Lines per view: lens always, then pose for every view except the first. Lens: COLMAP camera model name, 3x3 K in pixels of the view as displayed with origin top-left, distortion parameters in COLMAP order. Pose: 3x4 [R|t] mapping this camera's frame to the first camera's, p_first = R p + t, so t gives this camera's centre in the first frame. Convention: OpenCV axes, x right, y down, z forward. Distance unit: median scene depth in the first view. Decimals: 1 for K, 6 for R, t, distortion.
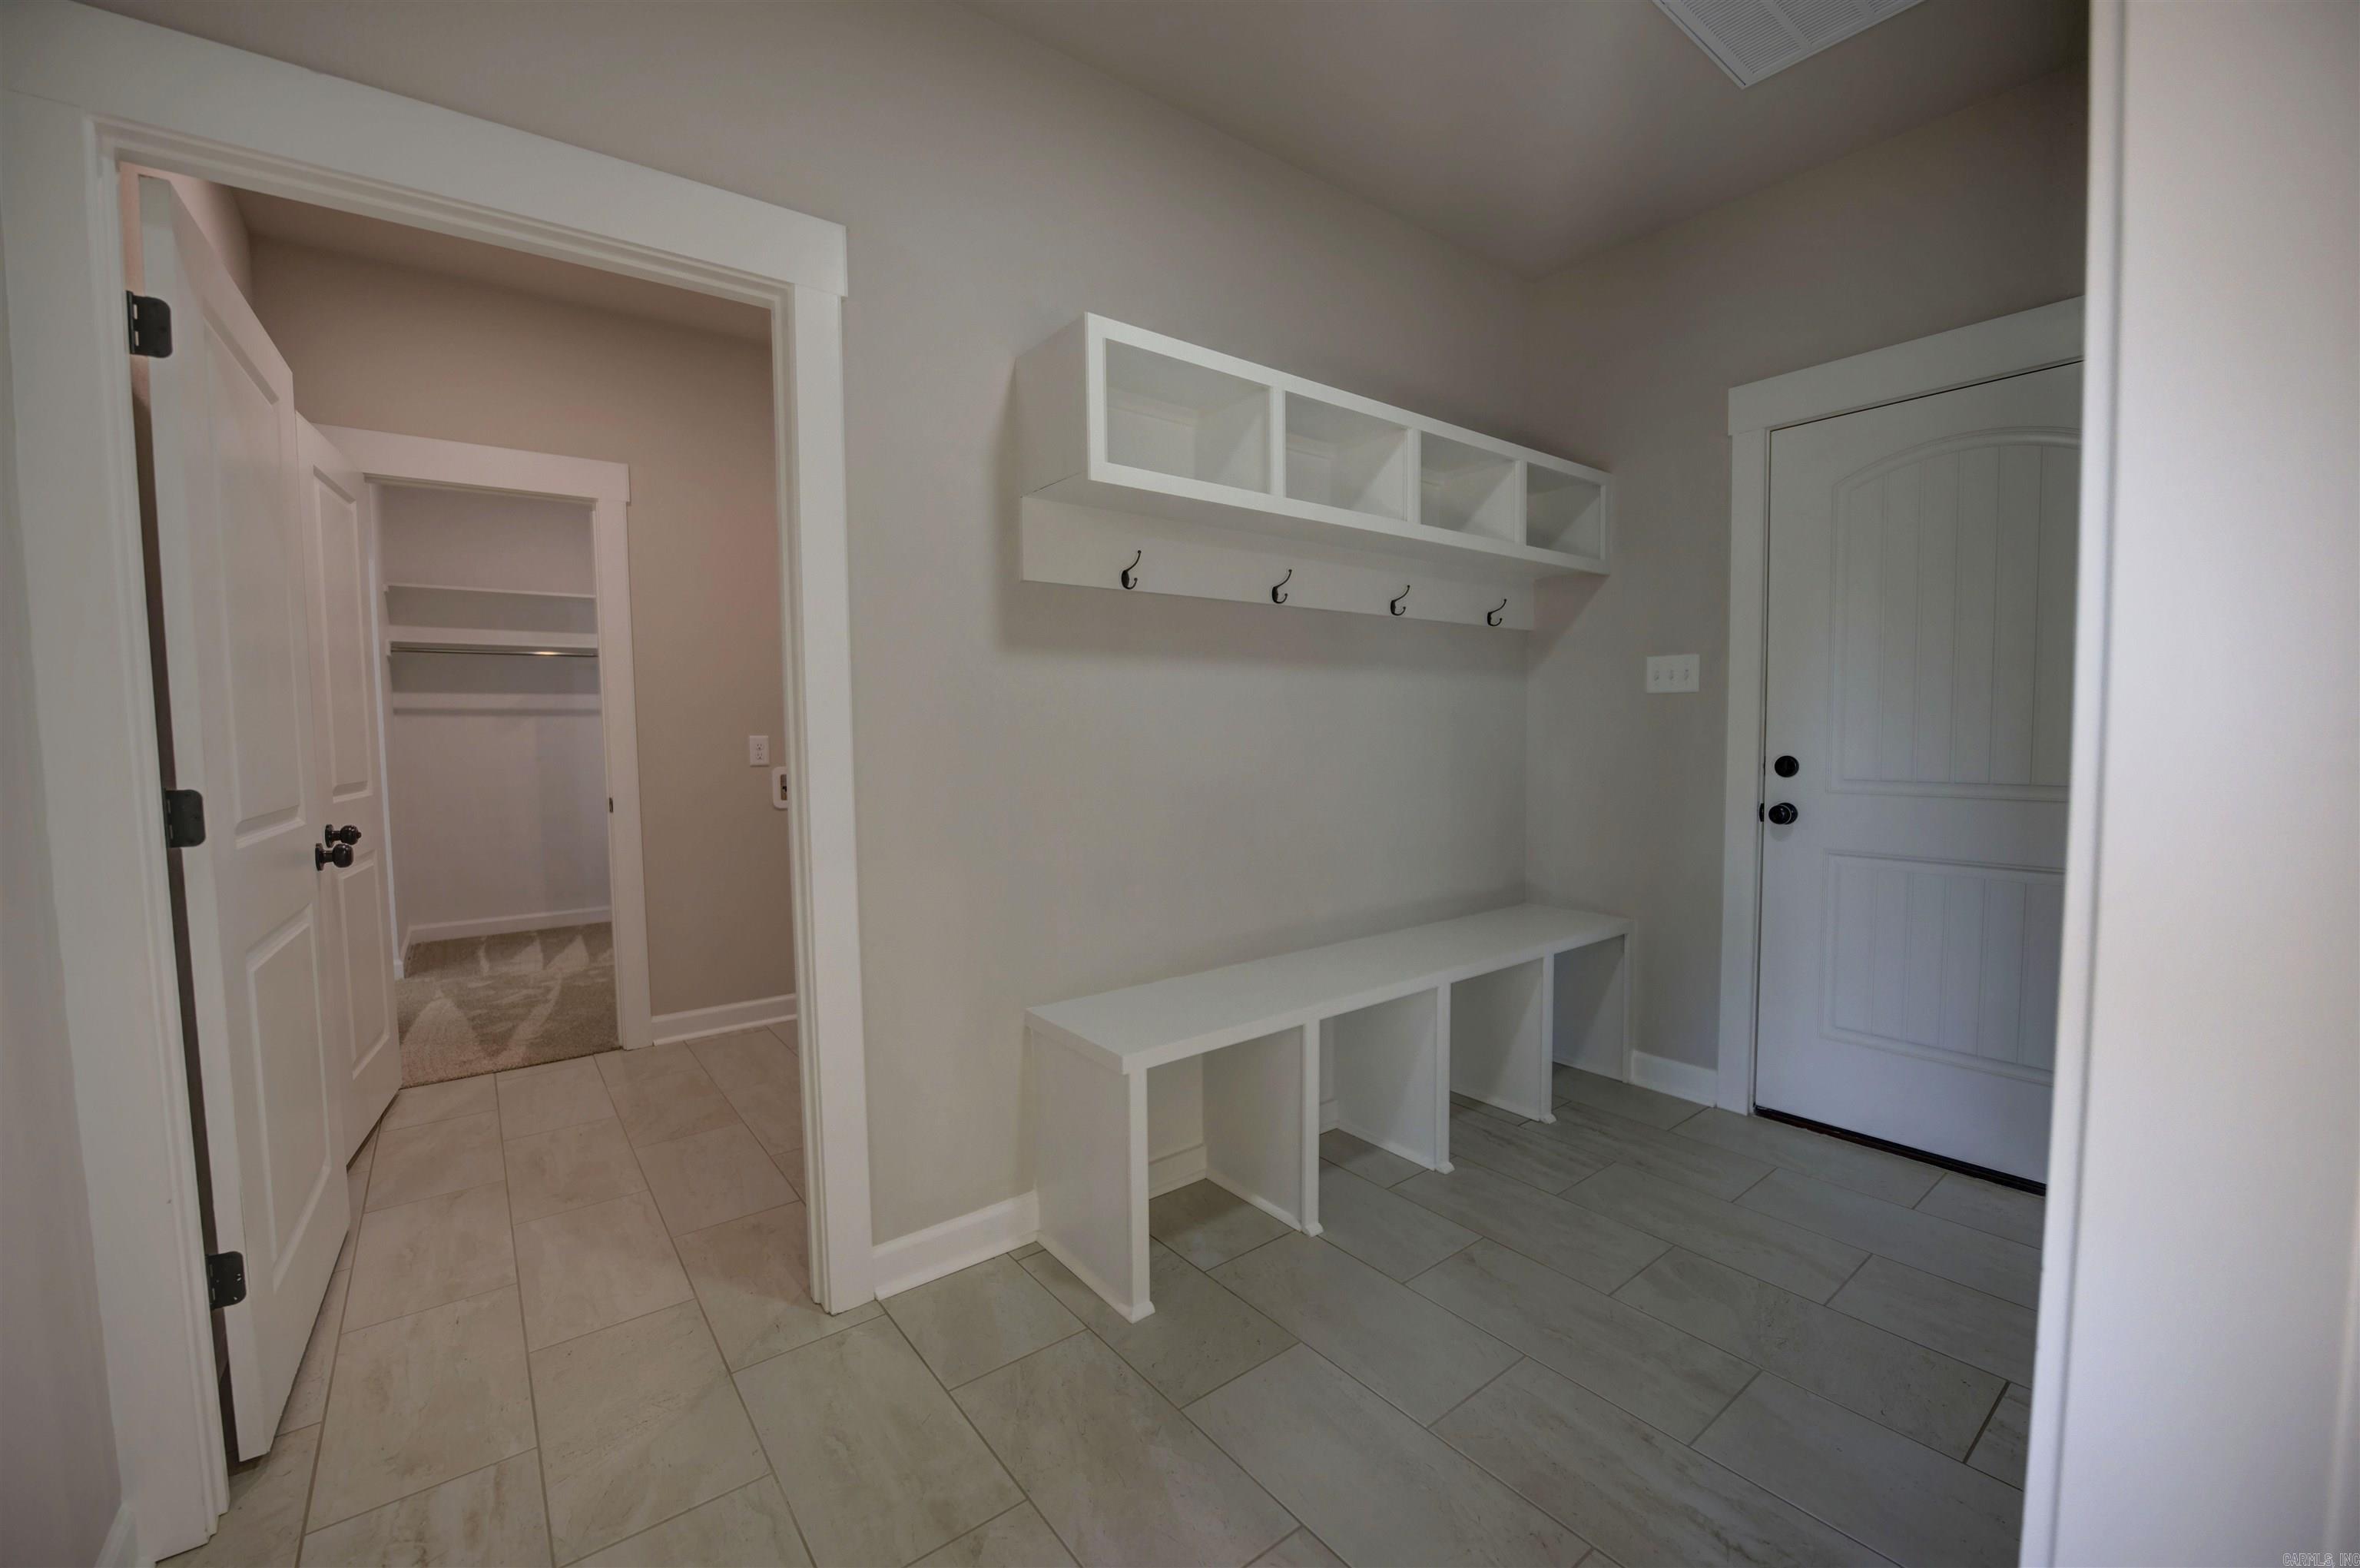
lens RADIAL K [[943.8, 0, 1176.5], [0, 943.8, 781.5], [0, 0, 1]] dist [-0.023330, 0.000785]
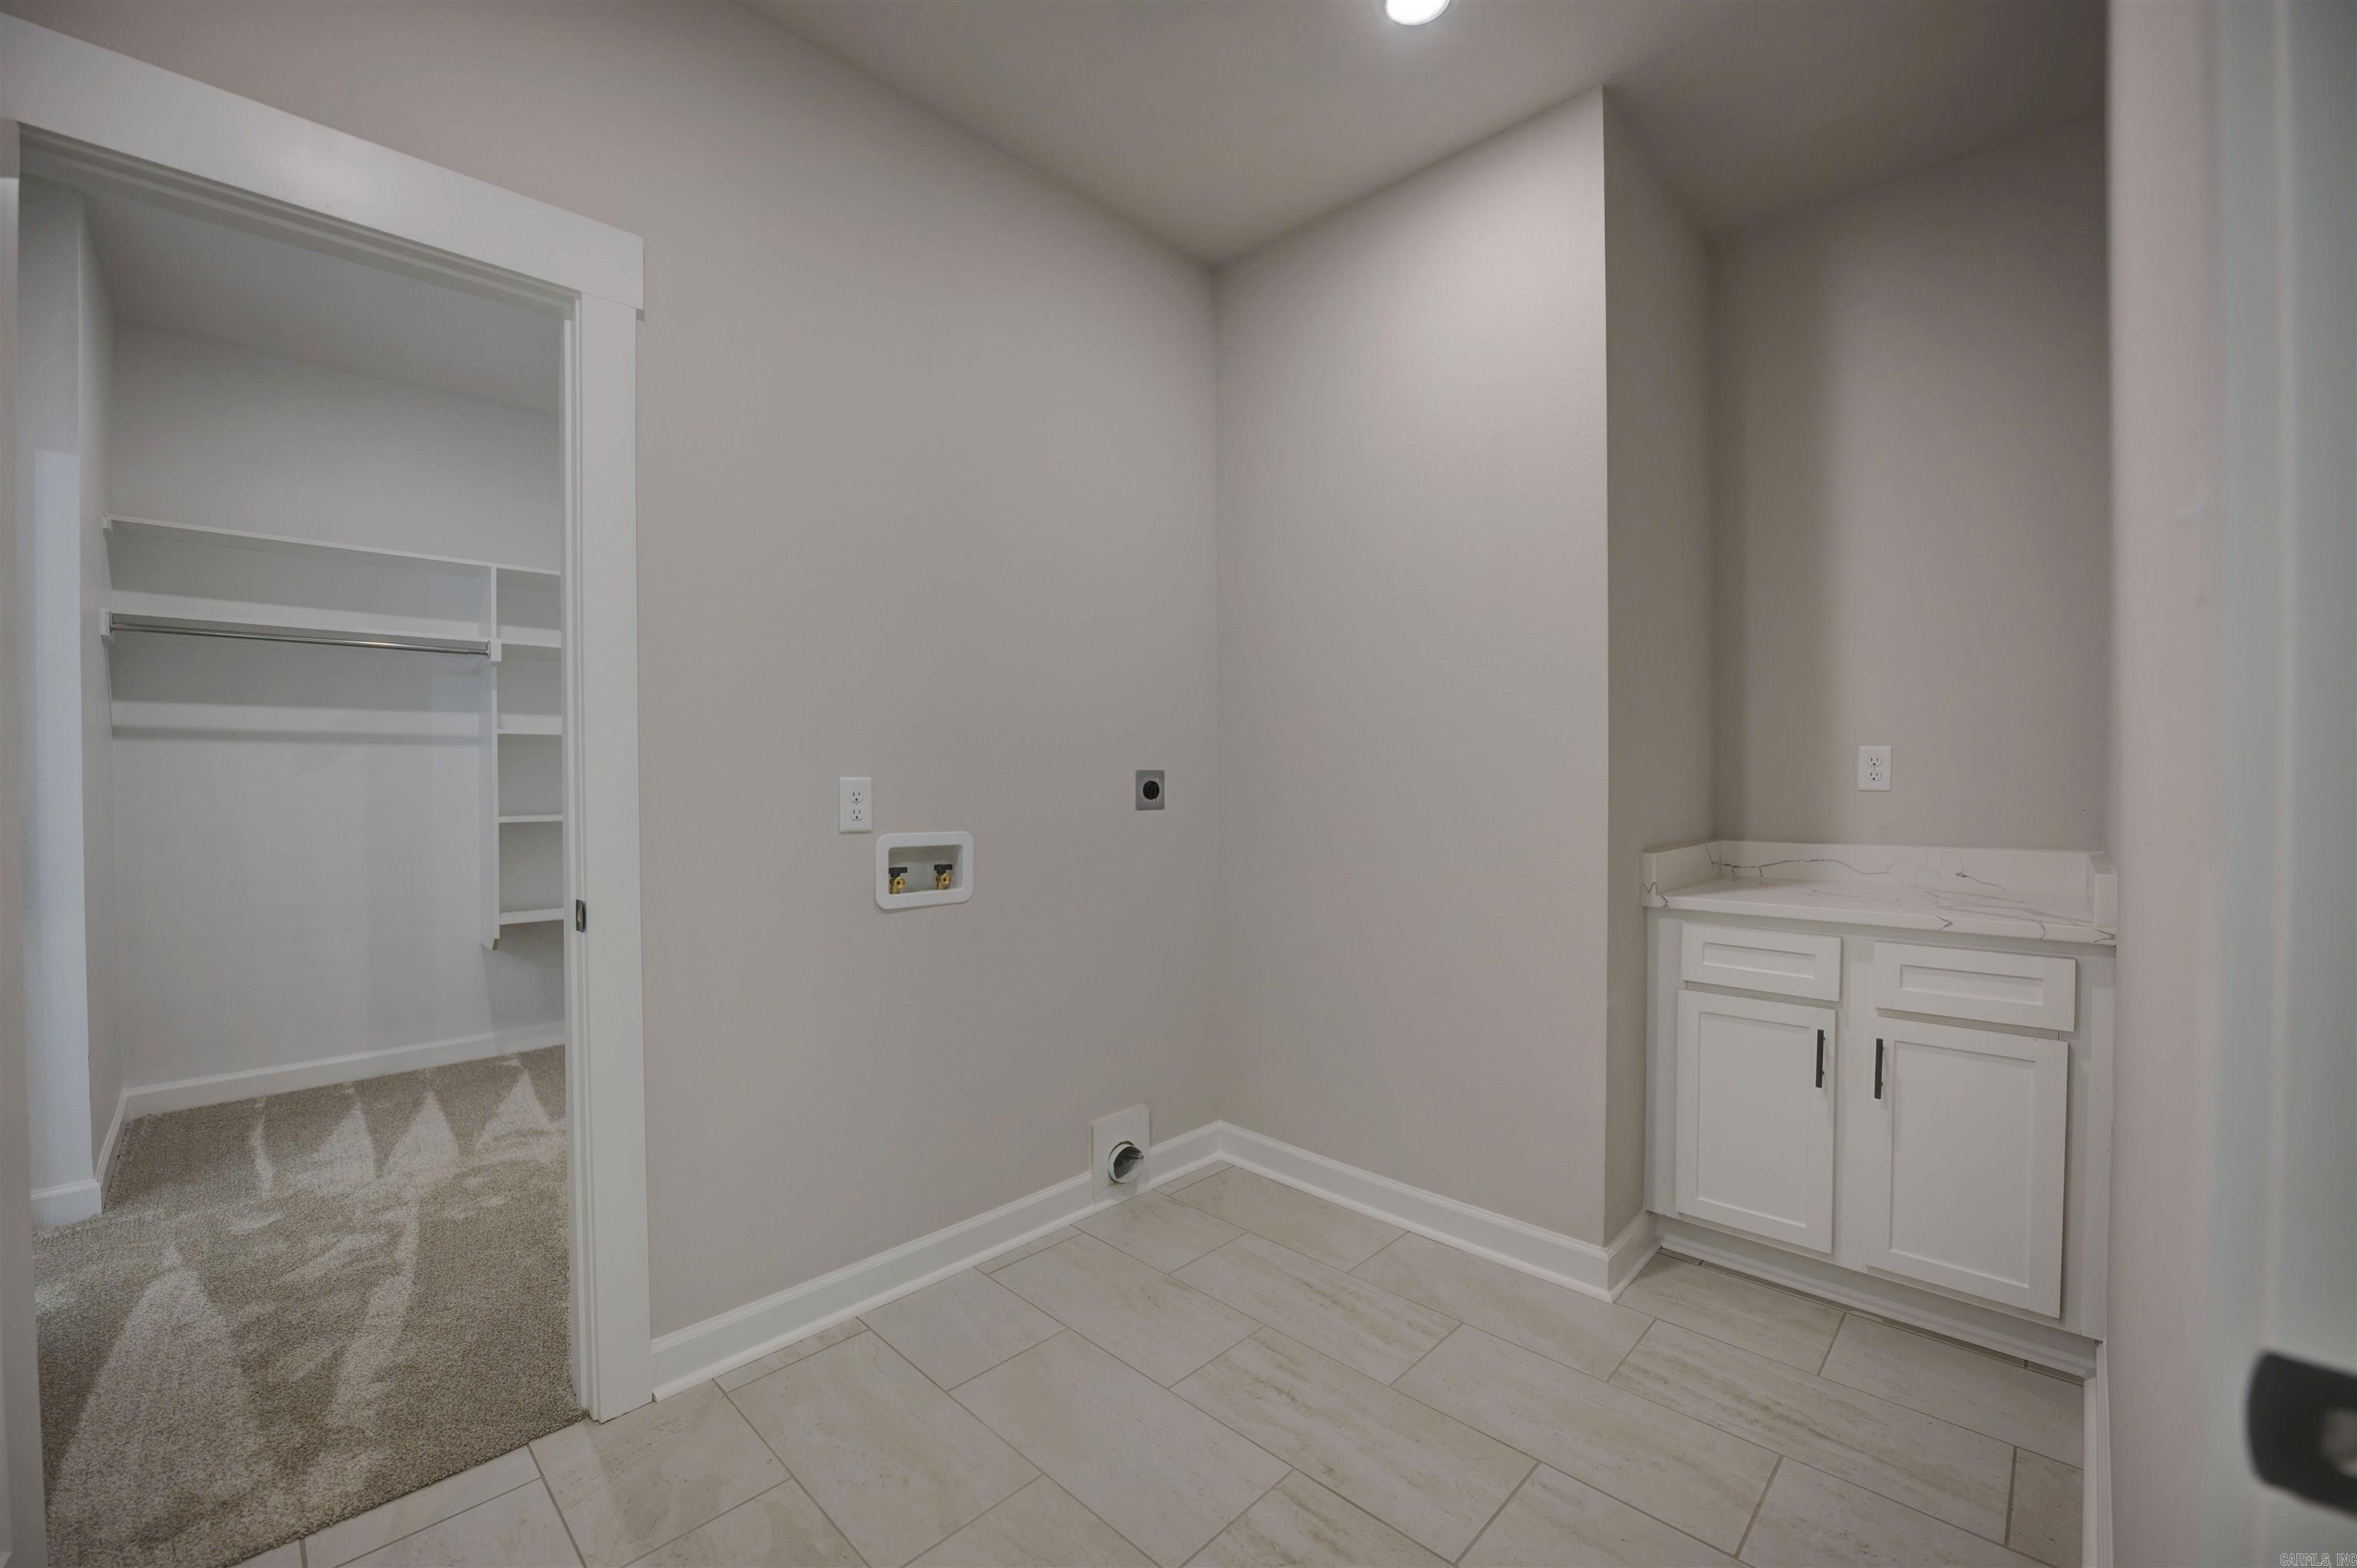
lens RADIAL K [[944.5, 0, 1171.7], [0, 944.5, 779.8], [0, 0, 1]] dist [-0.019895, 0.000128]
pose [[0.989830, 0.006811, 0.142095, -0.287906], [0.000456, 0.998696, -0.051049, -0.016058], [-0.142258, 0.050594, 0.988536, 0.365792]]
